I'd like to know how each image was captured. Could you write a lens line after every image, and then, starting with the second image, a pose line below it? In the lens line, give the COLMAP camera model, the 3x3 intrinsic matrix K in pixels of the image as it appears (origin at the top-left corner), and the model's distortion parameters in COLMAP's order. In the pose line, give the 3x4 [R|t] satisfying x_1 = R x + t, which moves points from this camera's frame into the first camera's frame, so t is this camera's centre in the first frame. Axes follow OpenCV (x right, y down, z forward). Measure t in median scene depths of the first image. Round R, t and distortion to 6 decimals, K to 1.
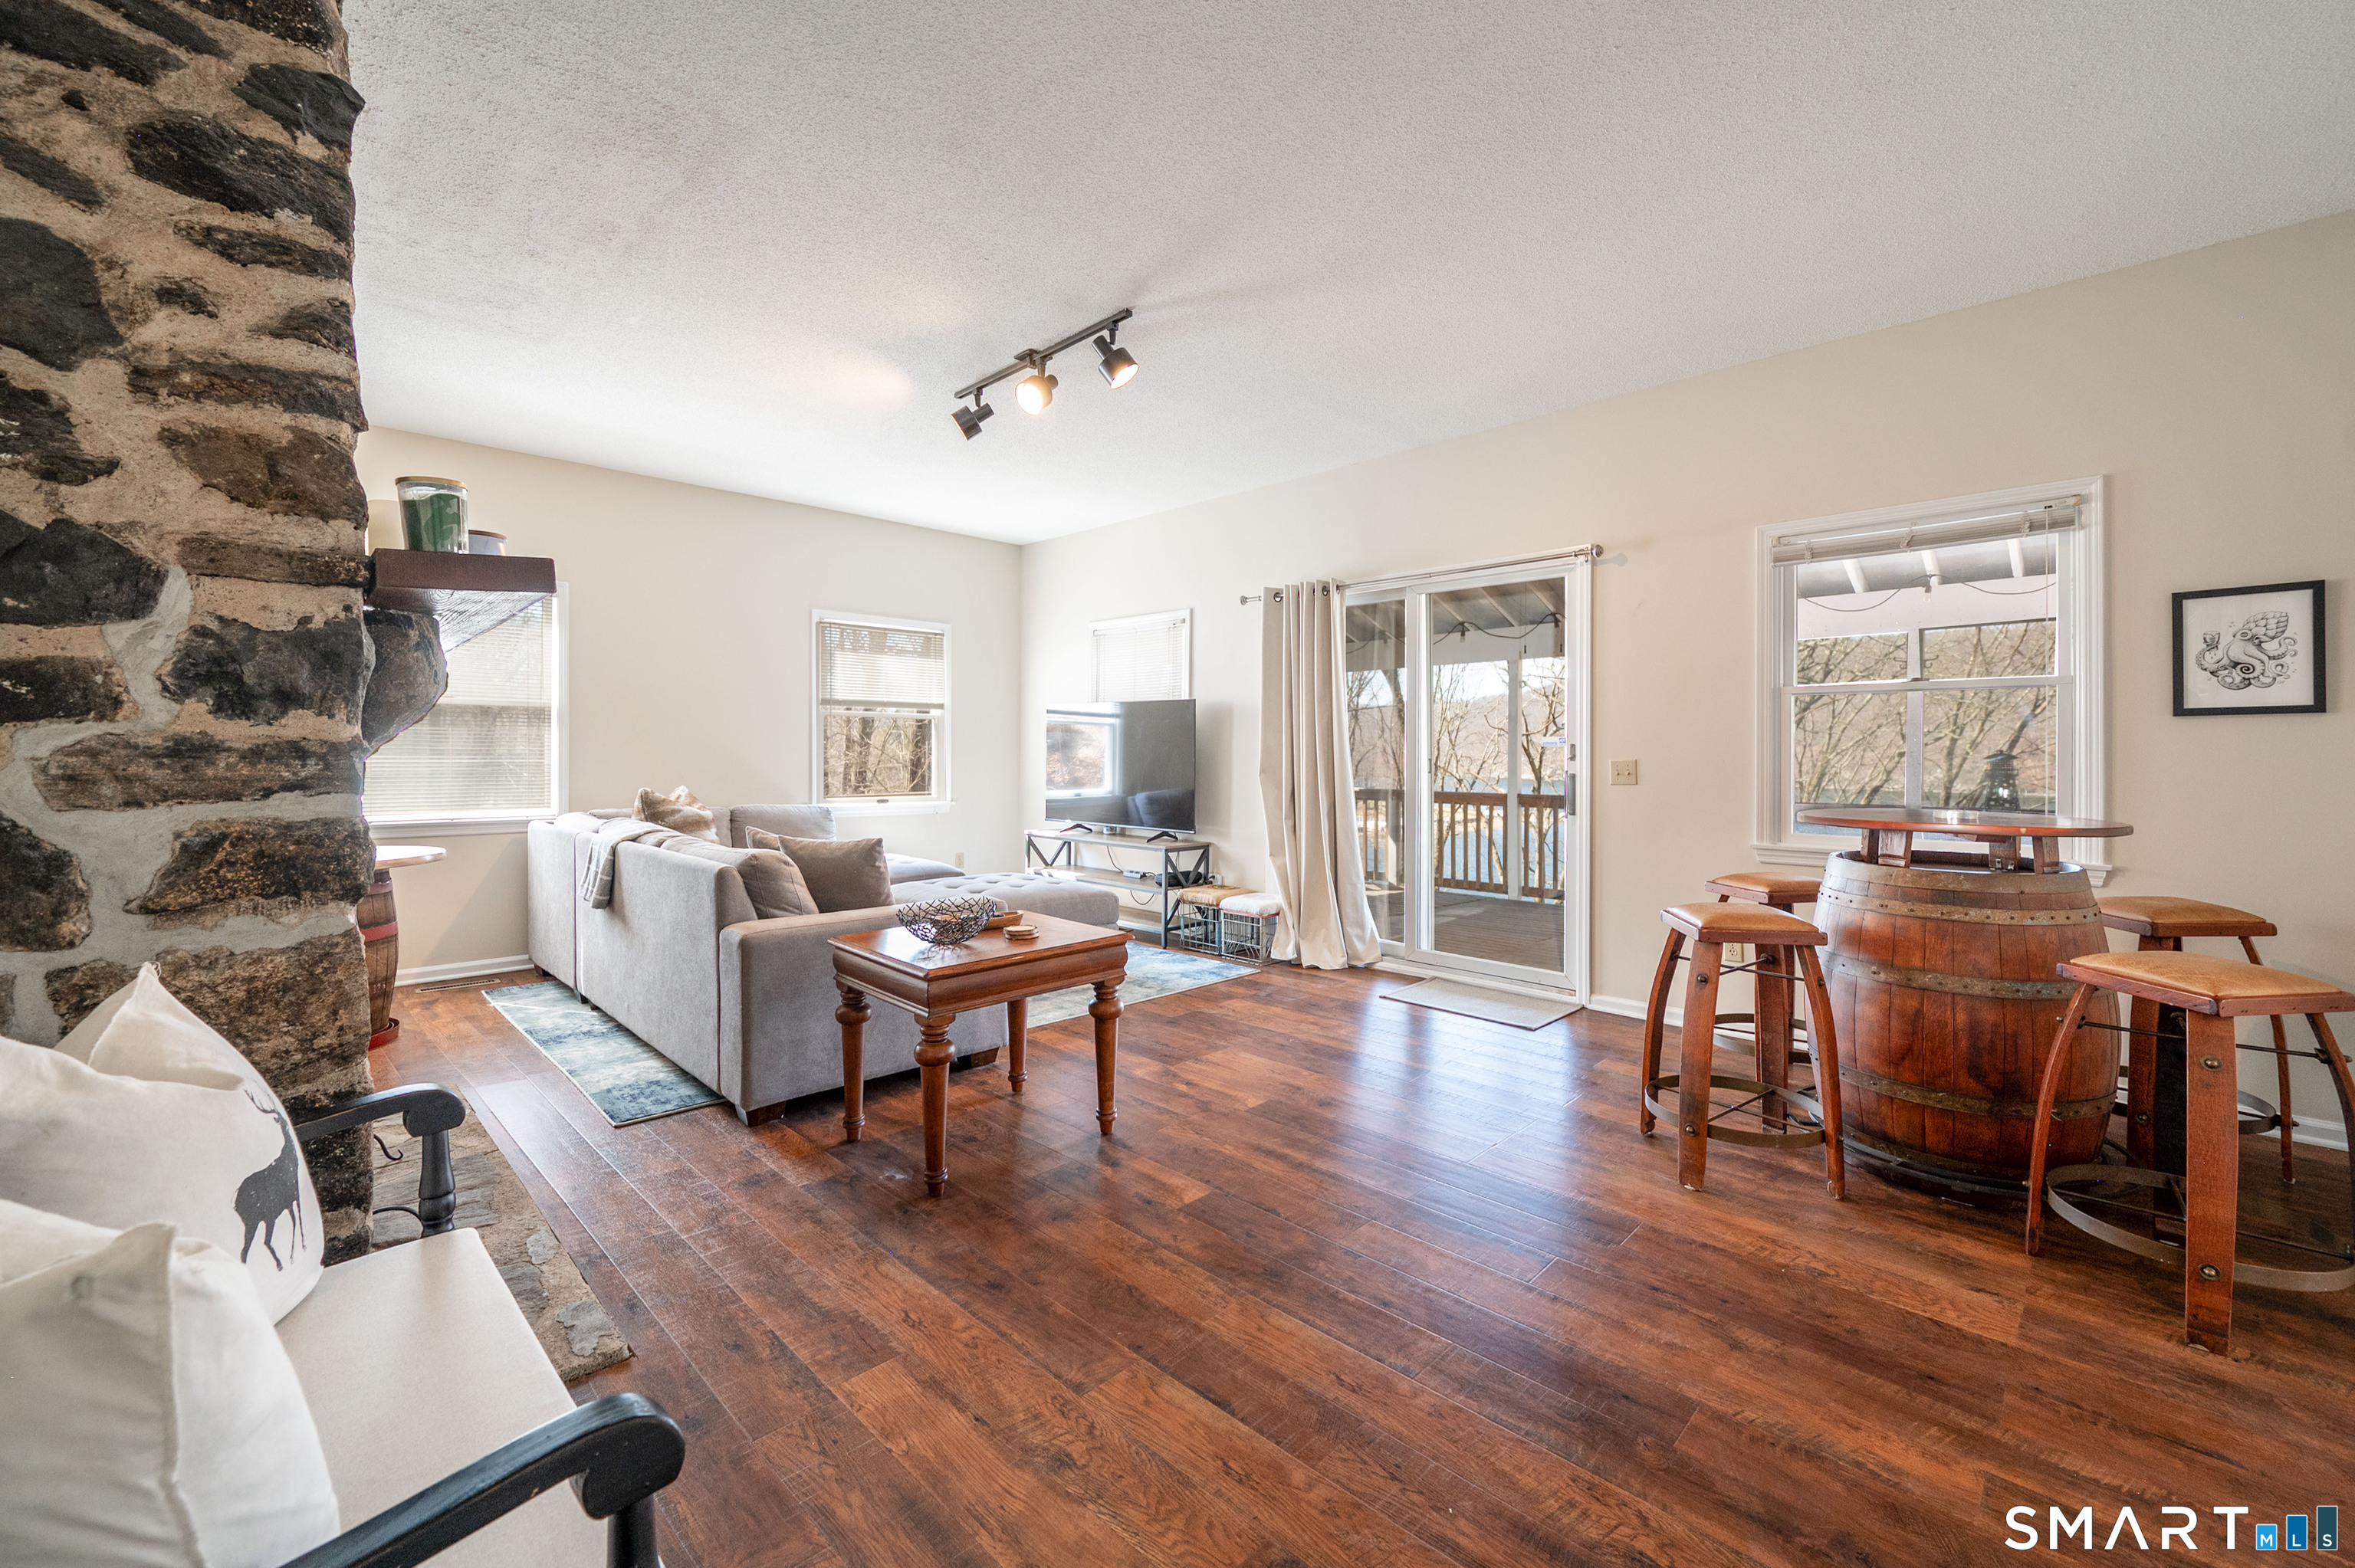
lens RADIAL K [[964.9, 0, 1177.4], [0, 964.9, 754.8], [0, 0, 1]] dist [-0.002471, -0.000047]
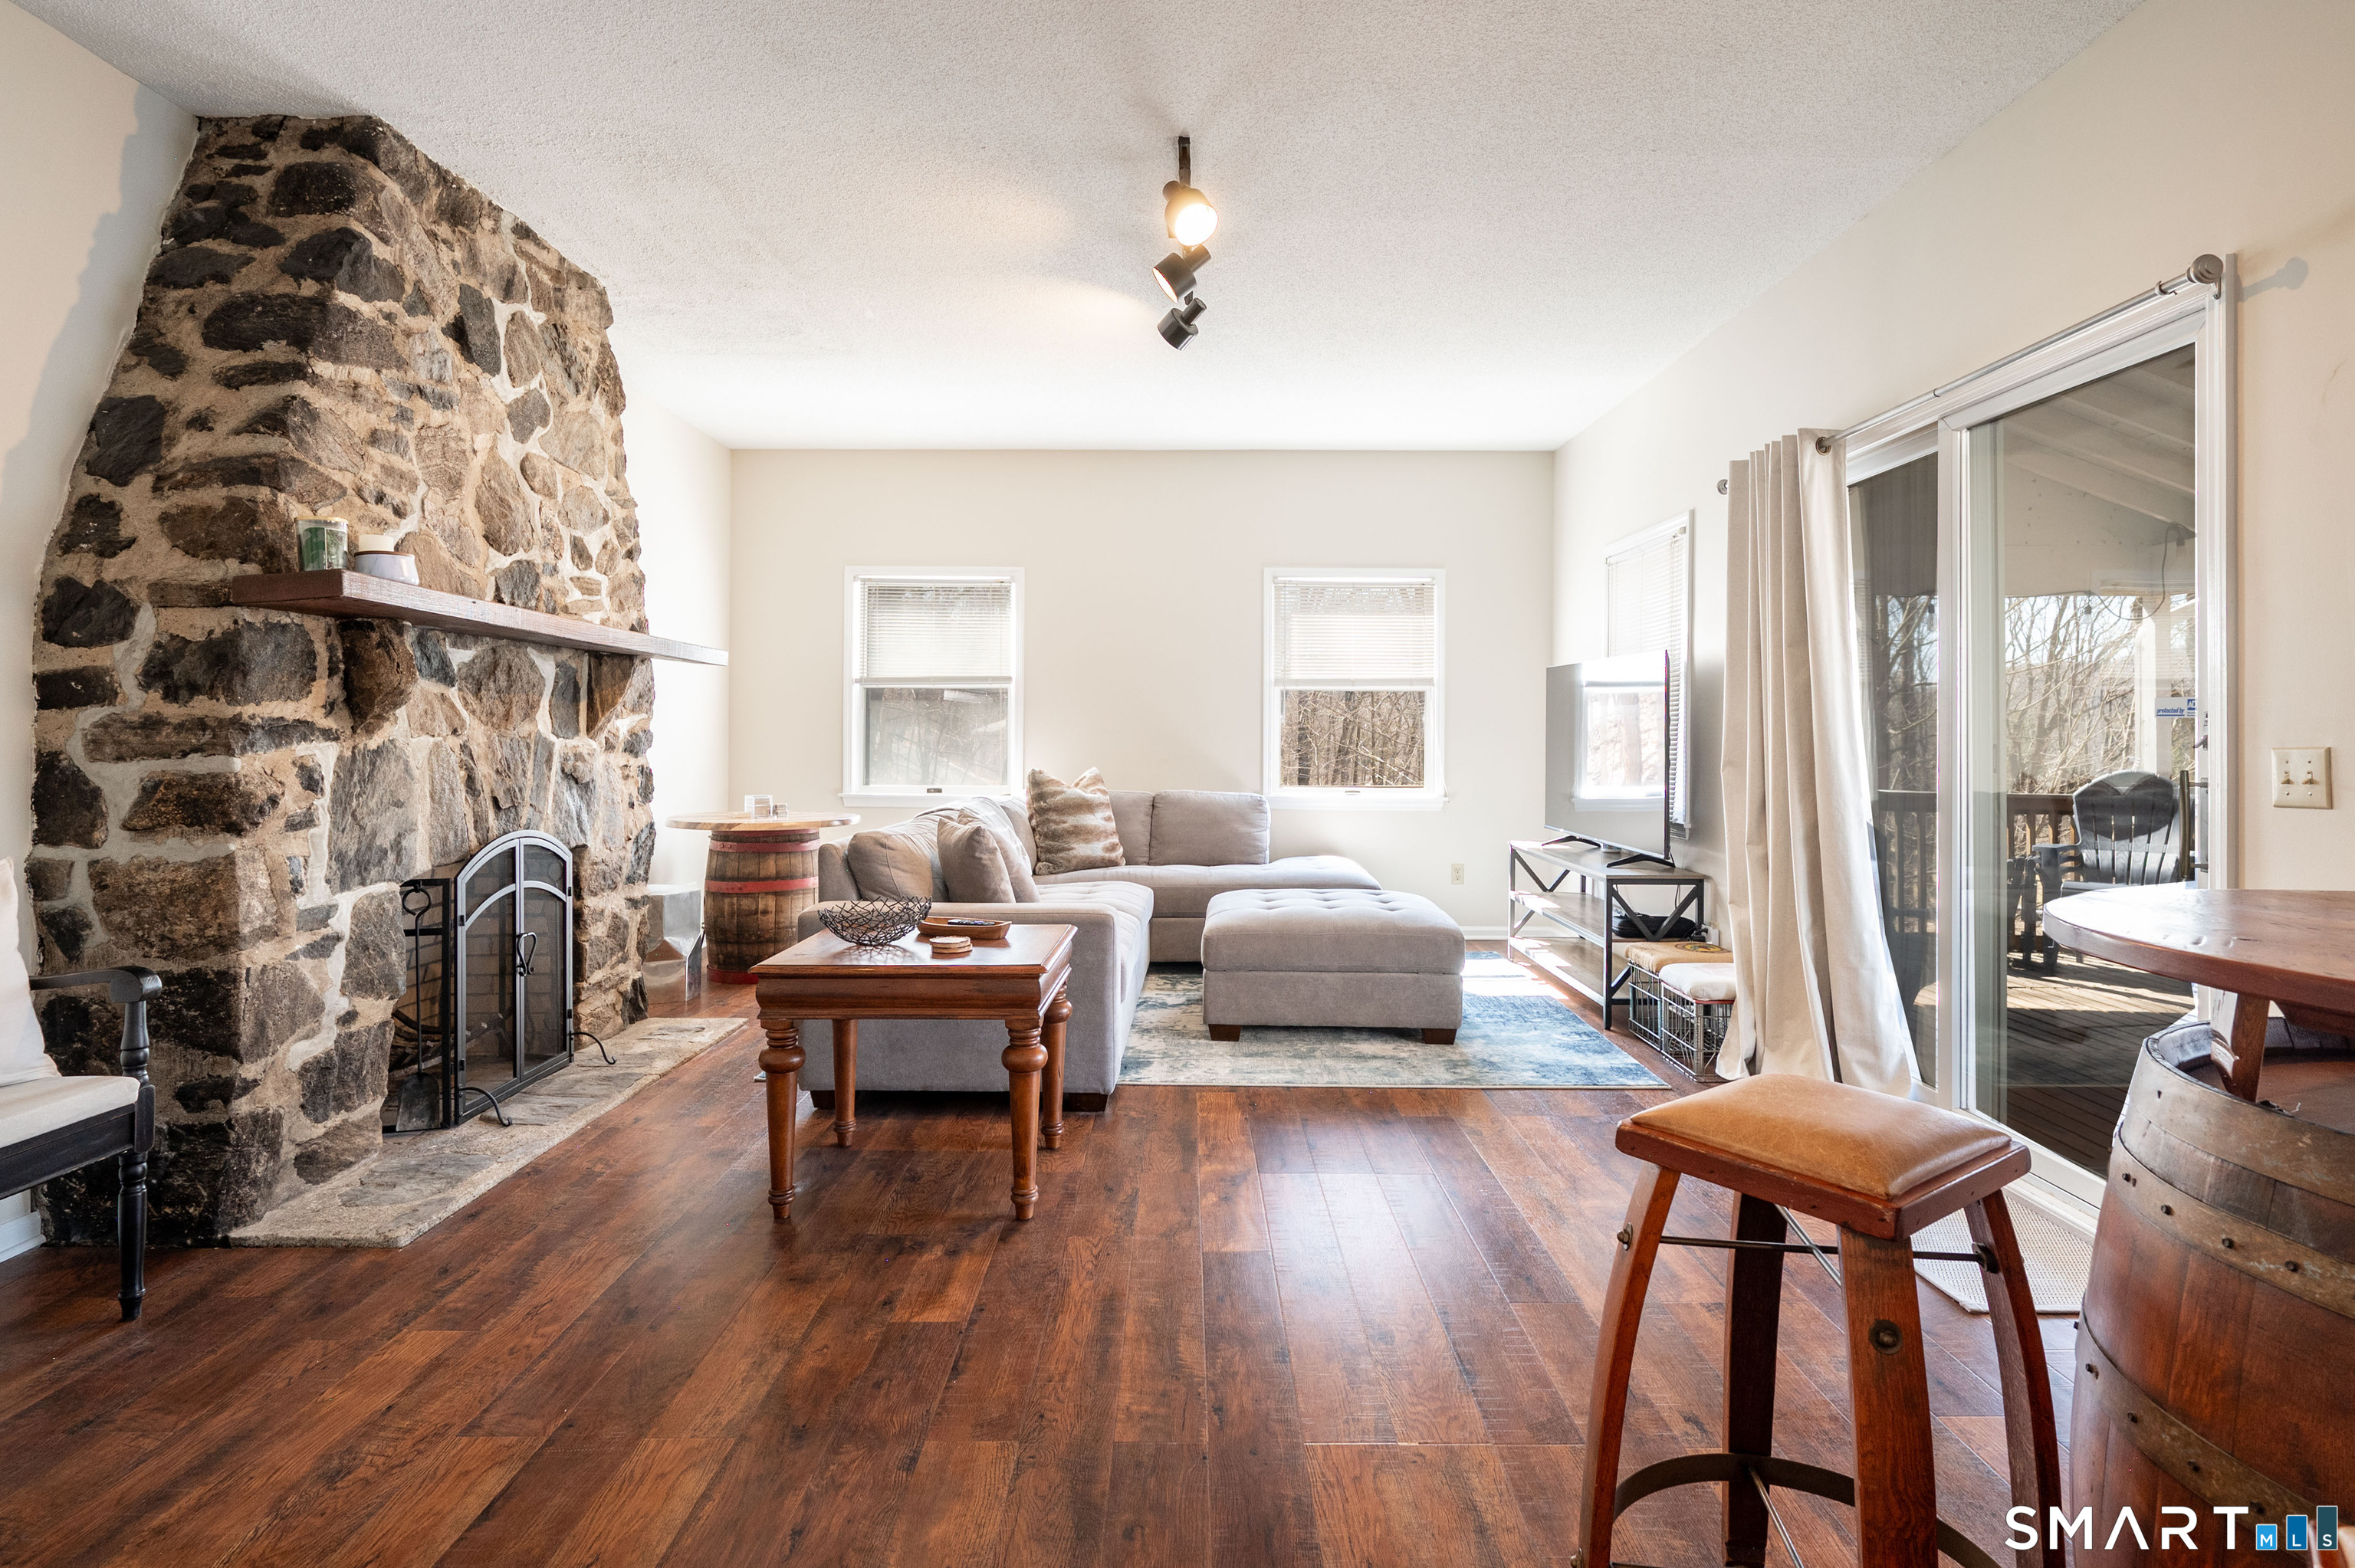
lens RADIAL K [[1184.6, 0, 1174.9], [0, 1184.6, 728.0], [0, 0, 1]] dist [-0.003584, -0.000542]
pose [[0.700893, -0.003188, -0.713259, 1.338673], [-0.004864, 0.999945, -0.009249, 0.009982], [0.713250, 0.009952, 0.700839, 0.802761]]
